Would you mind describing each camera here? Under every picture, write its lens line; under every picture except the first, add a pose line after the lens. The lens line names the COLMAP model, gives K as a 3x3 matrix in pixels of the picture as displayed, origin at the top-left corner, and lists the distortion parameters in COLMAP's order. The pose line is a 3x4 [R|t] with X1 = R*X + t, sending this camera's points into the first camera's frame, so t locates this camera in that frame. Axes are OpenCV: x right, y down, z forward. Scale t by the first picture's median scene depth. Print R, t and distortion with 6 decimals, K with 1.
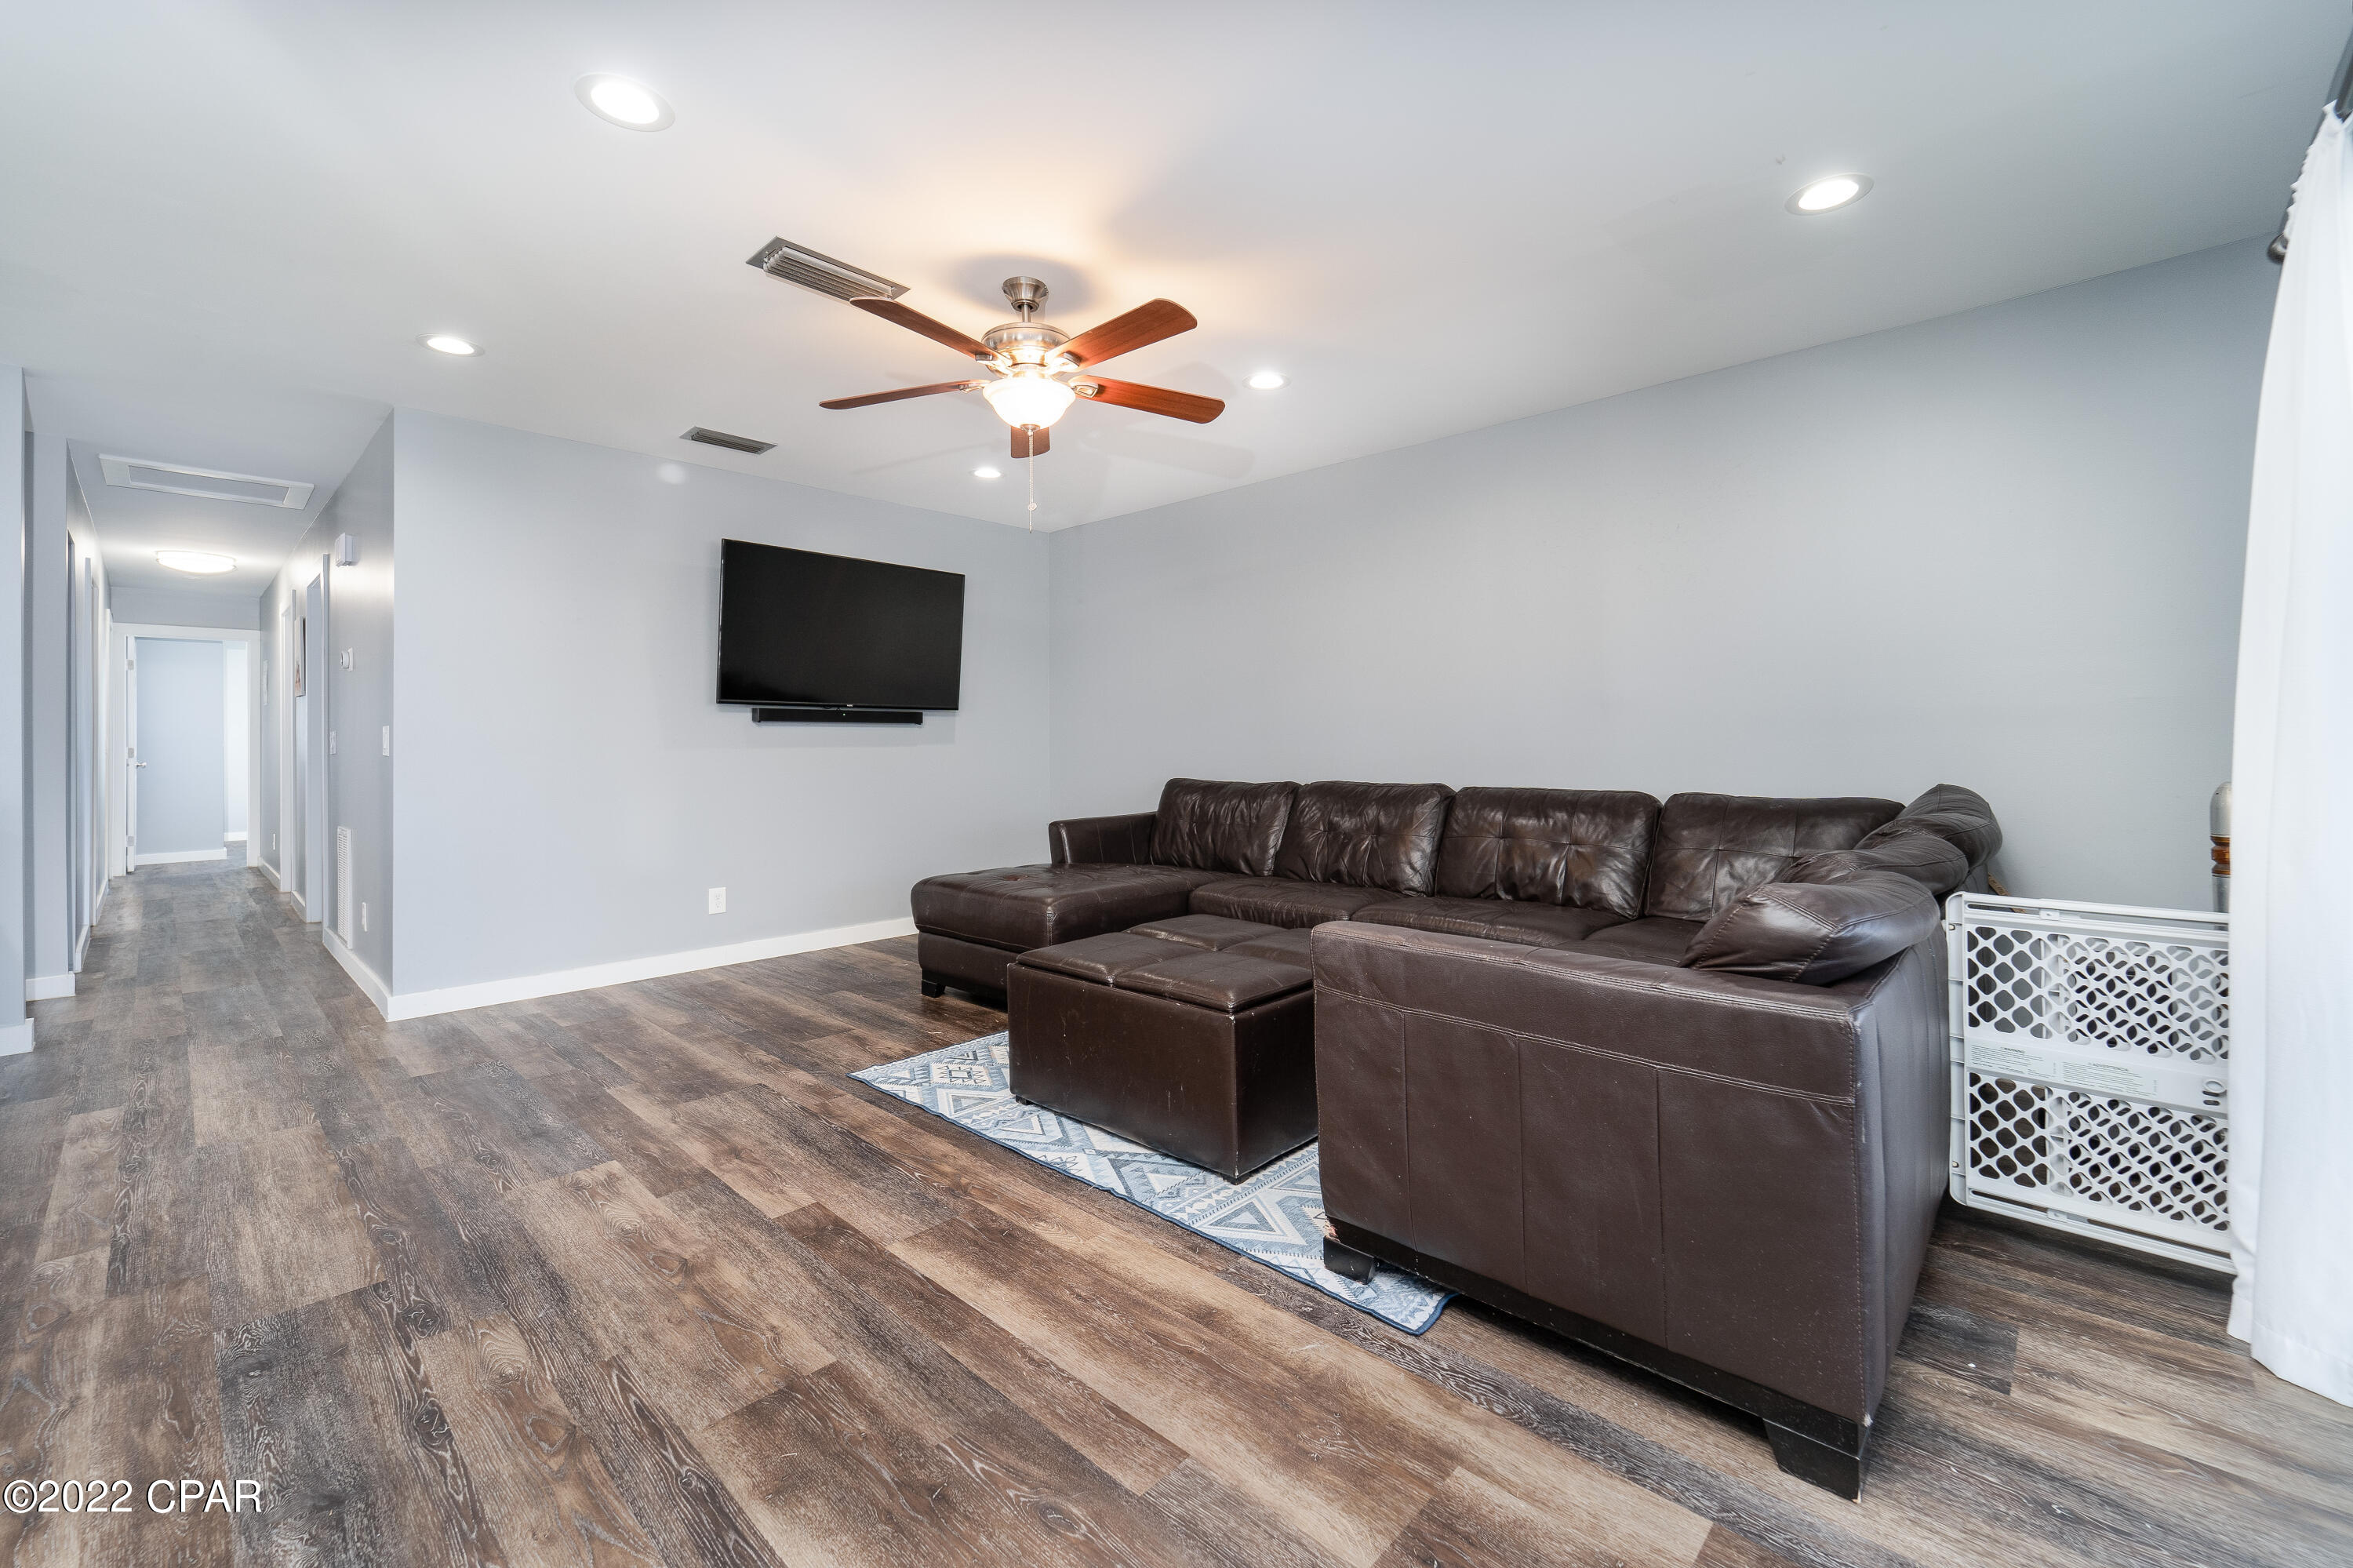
lens RADIAL K [[952.4, 0, 1167.8], [0, 952.4, 766.5], [0, 0, 1]] dist [0.001731, -0.000435]
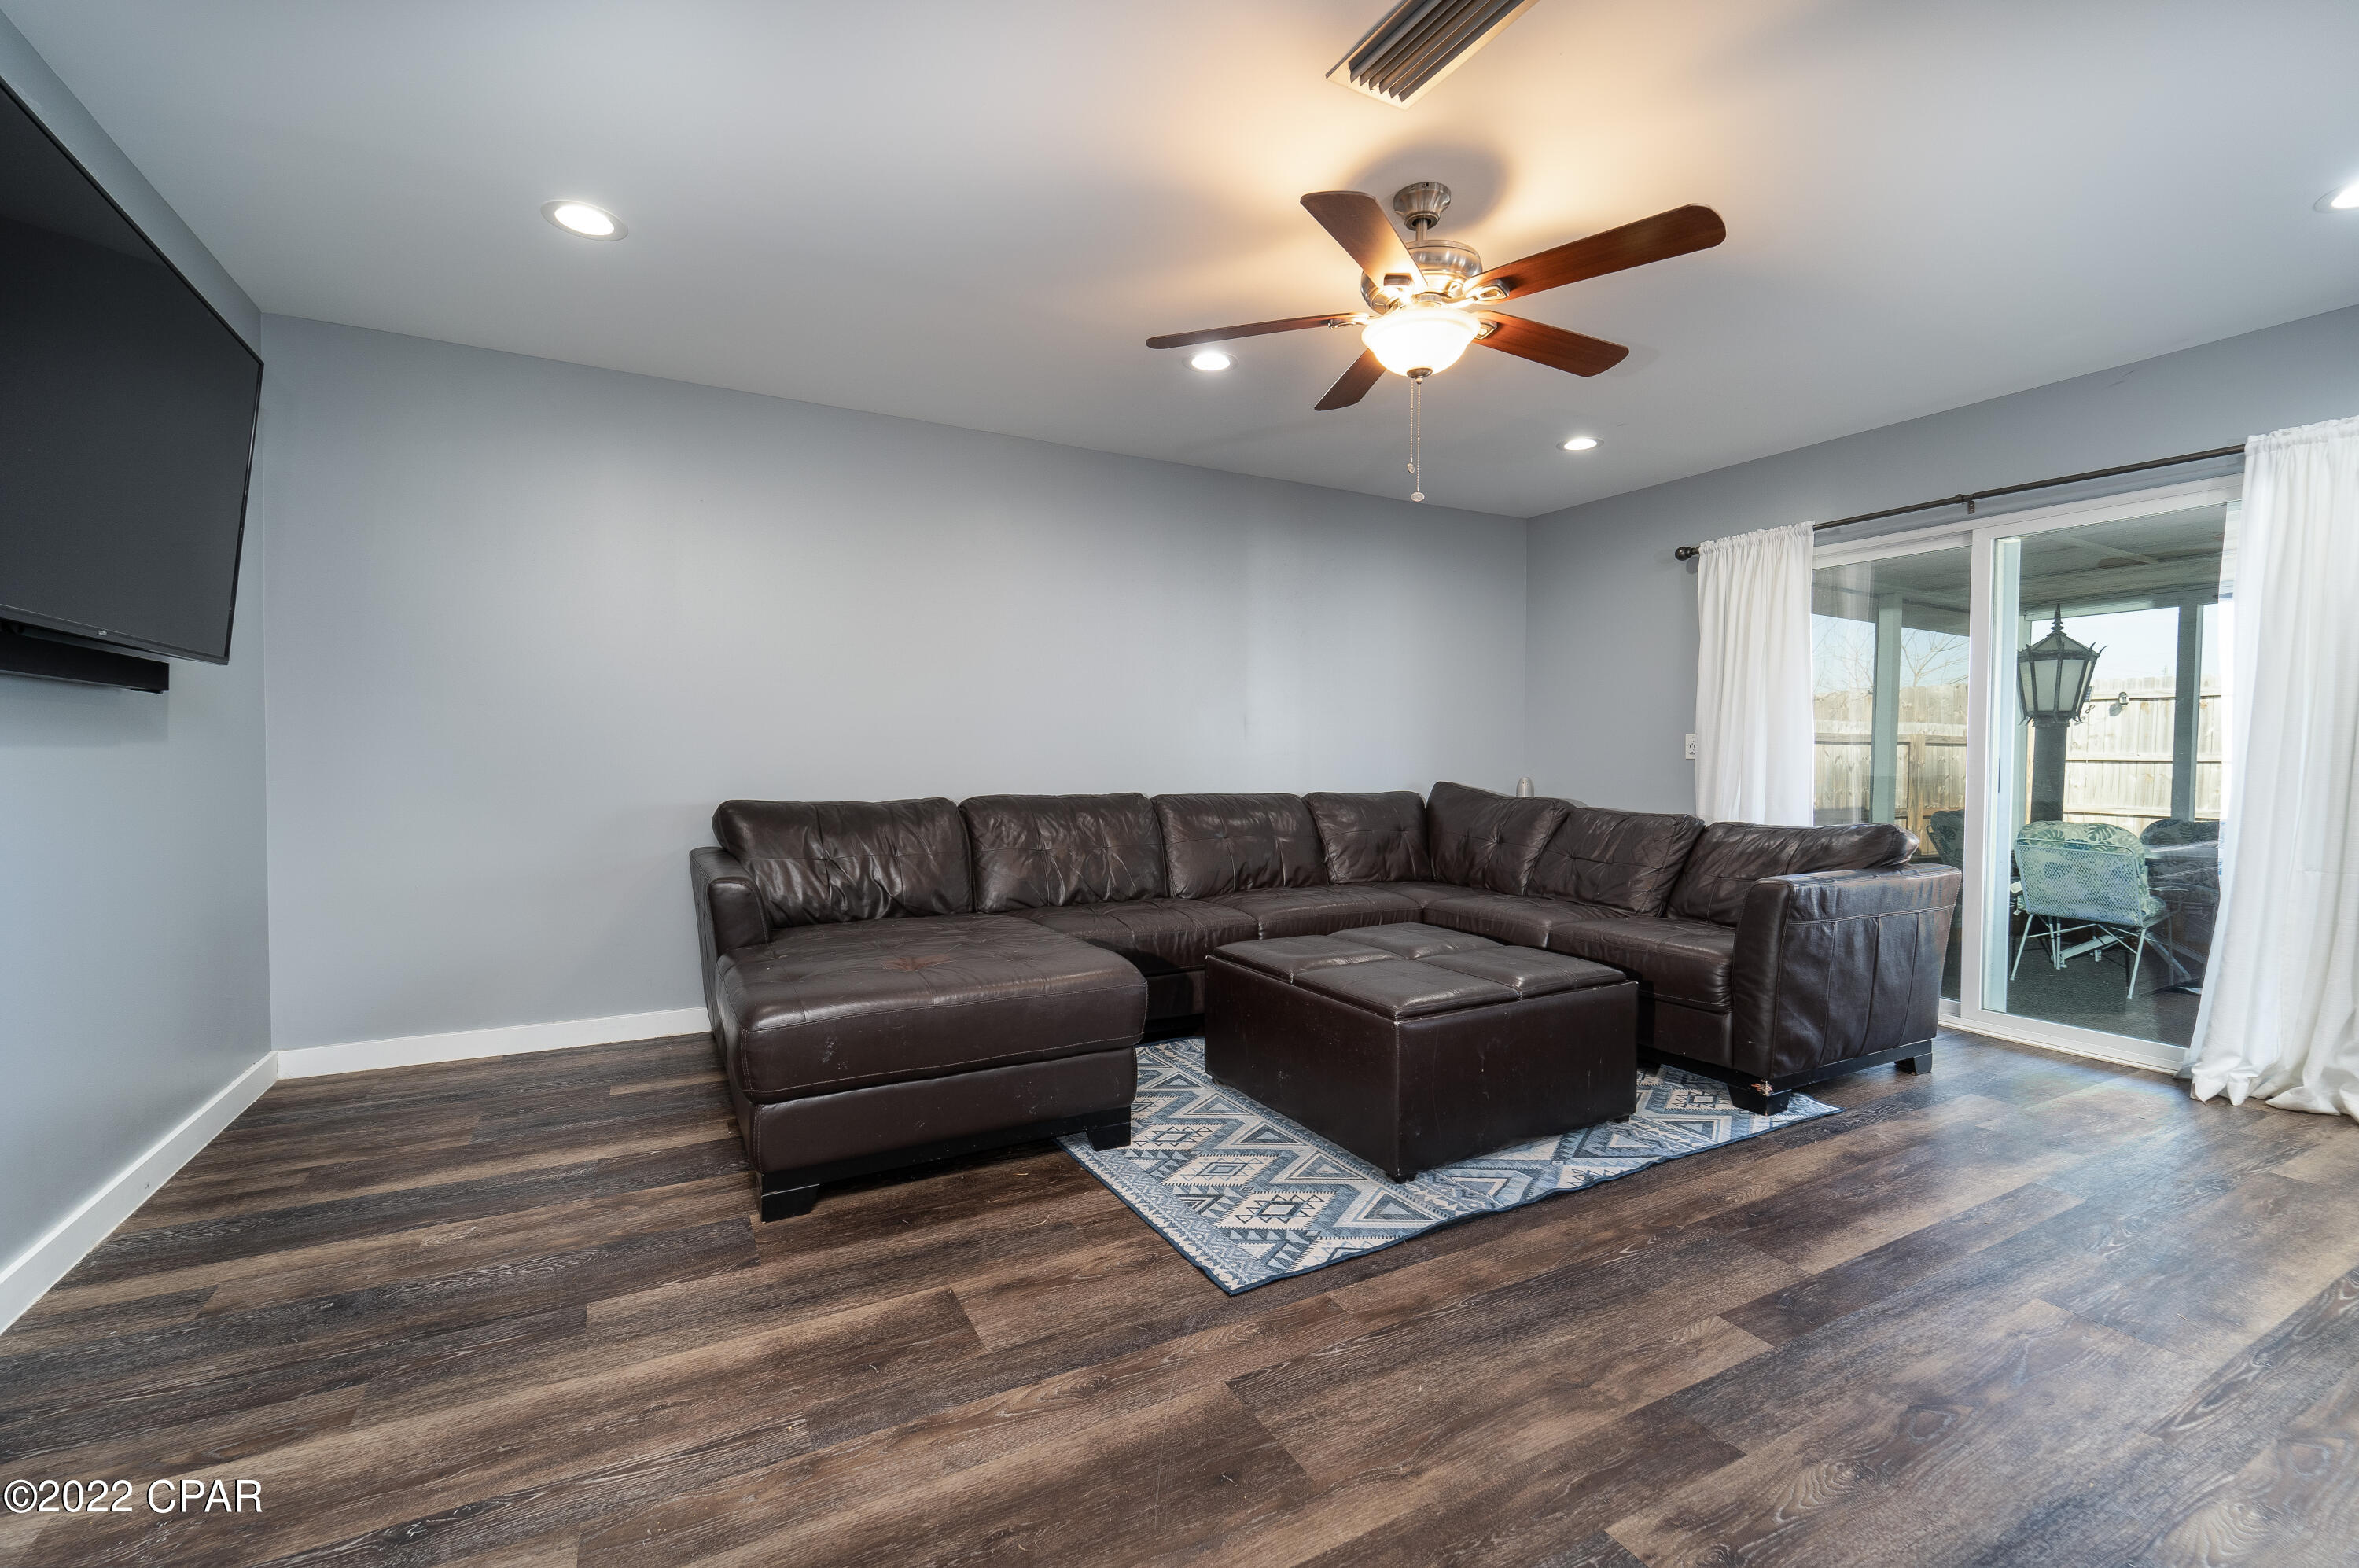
lens RADIAL K [[954.9, 0, 1170.8], [0, 954.9, 766.5], [0, 0, 1]] dist [0.001731, -0.000435]
pose [[0.330029, -0.001358, 0.943970, -1.112045], [0.010135, 0.999946, -0.002105, -0.013772], [-0.943916, 0.010262, 0.330025, 1.002497]]
